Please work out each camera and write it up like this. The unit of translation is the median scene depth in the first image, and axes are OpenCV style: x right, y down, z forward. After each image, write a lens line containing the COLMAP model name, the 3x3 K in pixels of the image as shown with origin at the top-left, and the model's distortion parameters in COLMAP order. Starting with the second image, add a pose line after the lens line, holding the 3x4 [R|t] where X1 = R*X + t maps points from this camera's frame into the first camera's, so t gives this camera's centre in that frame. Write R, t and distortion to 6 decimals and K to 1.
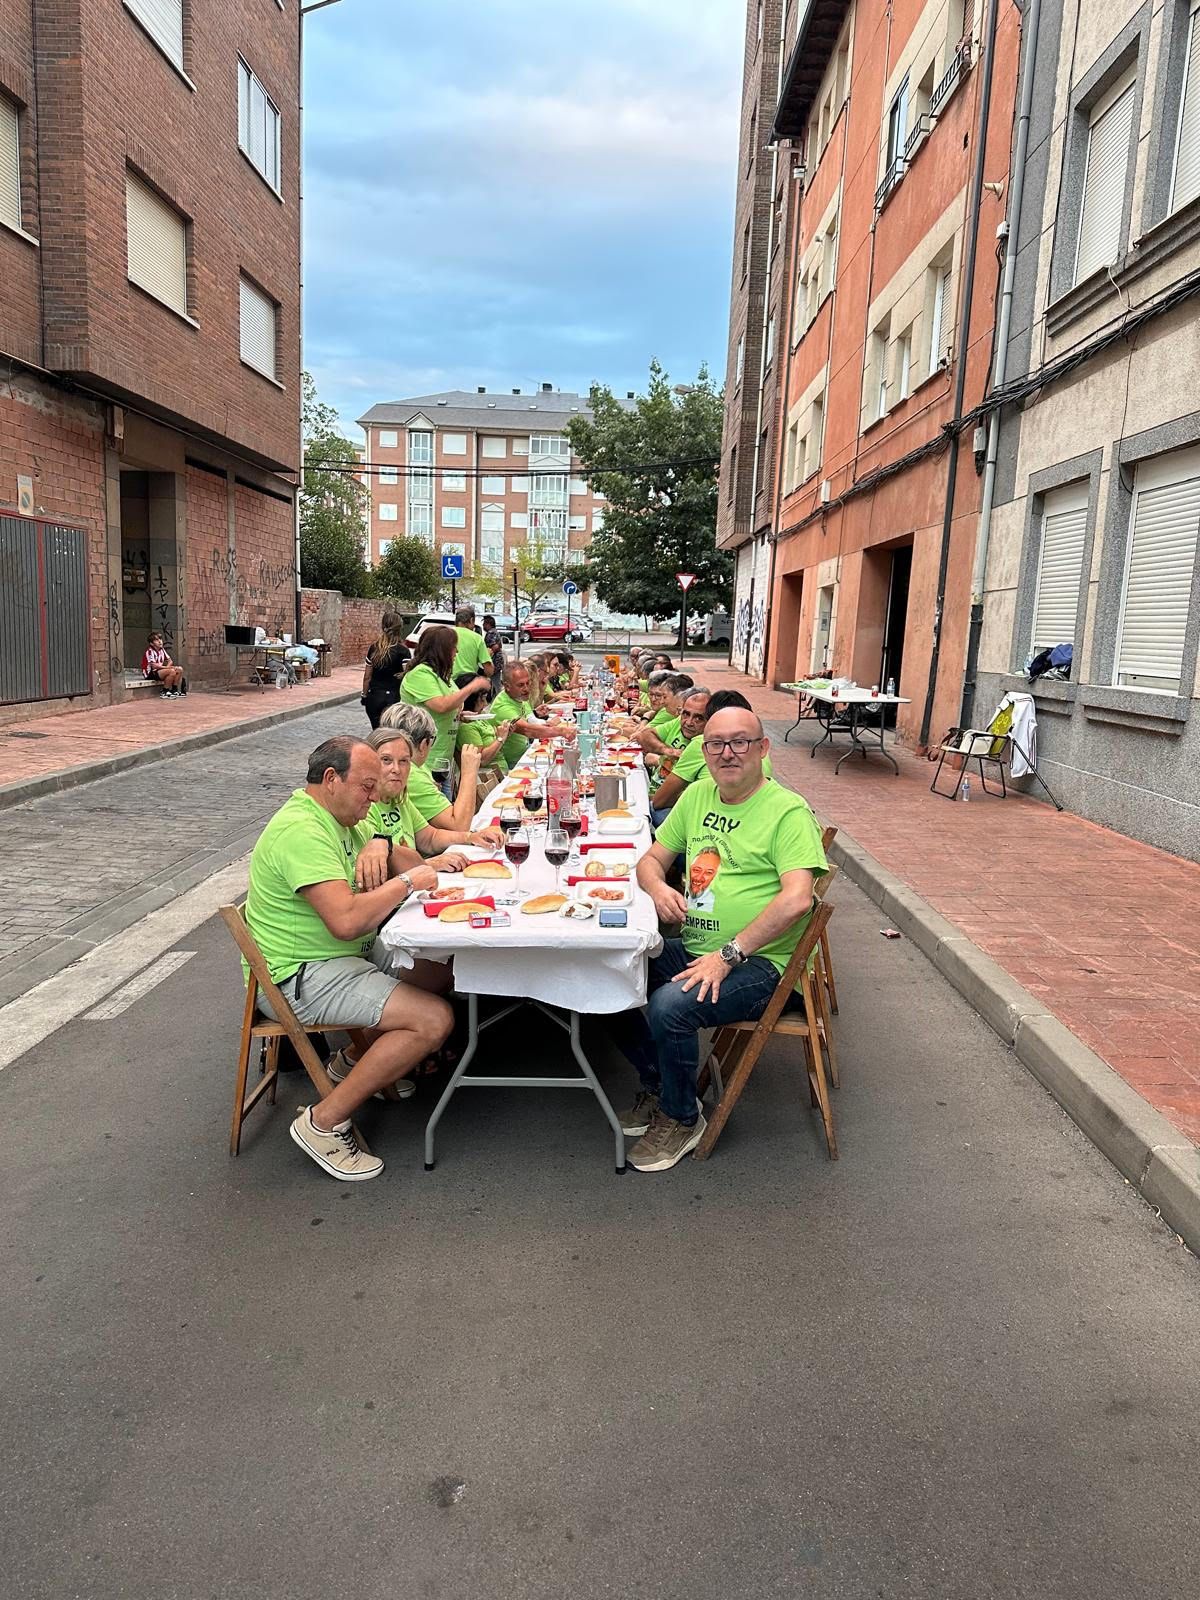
lens RADIAL K [[1070.6, 0, 600.0], [0, 1070.6, 800.0], [0, 0, 1]] dist [0.062224, -0.082851]
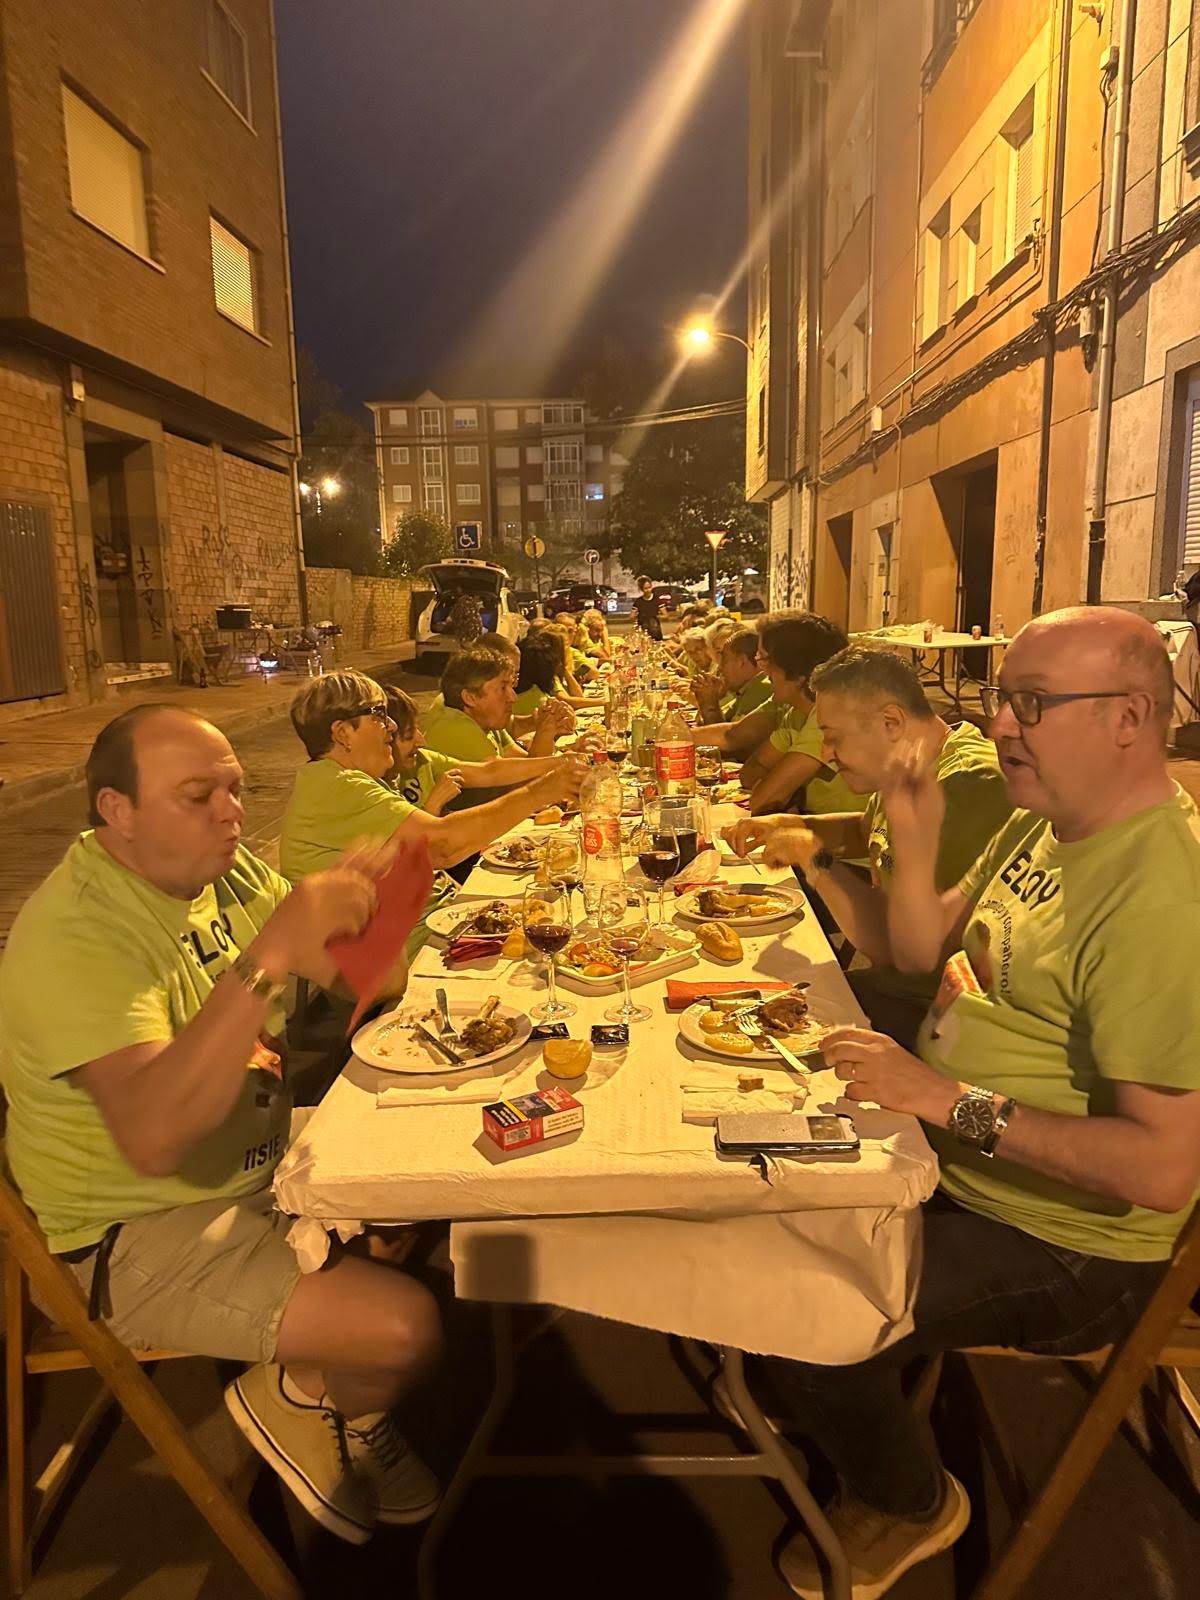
lens RADIAL K [[1070.6, 0, 600.0], [0, 1070.6, 800.0], [0, 0, 1]] dist [0.062224, -0.082851]
pose [[0.998055, -0.054203, -0.030797, -0.009731], [0.054901, 0.998243, 0.022302, -0.005135], [0.029534, -0.023950, 0.999277, 0.104776]]
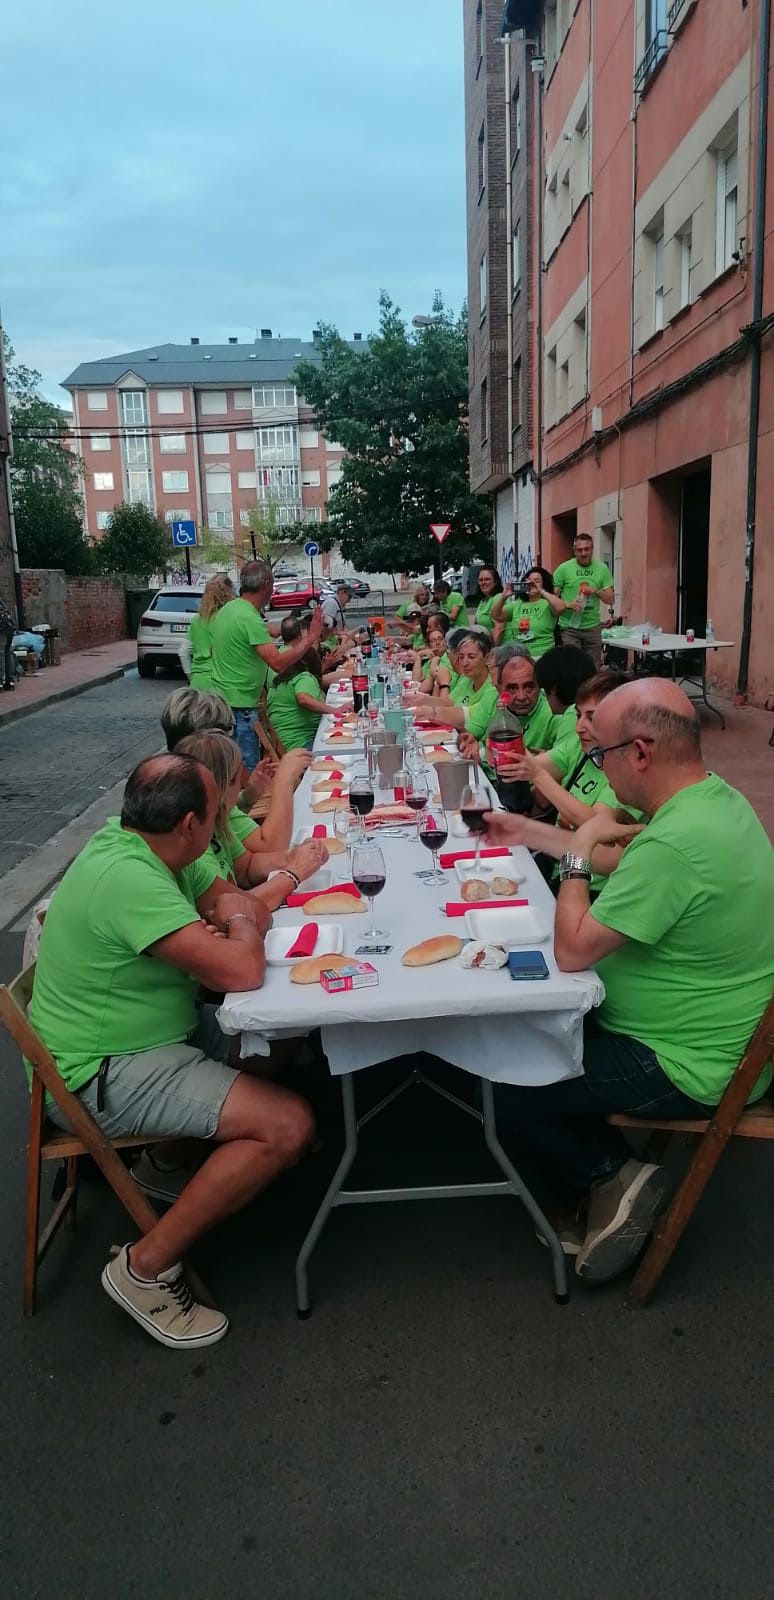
lens RADIAL K [[1150.5, 0, 387.0], [0, 1150.5, 800.0], [0, 0, 1]] dist [-0.004259, 0.105545]
pose [[0.996692, -0.076774, 0.026656, -0.018489], [0.076177, 0.996836, 0.022708, -0.004959], [-0.028315, -0.020602, 0.999387, 0.041327]]
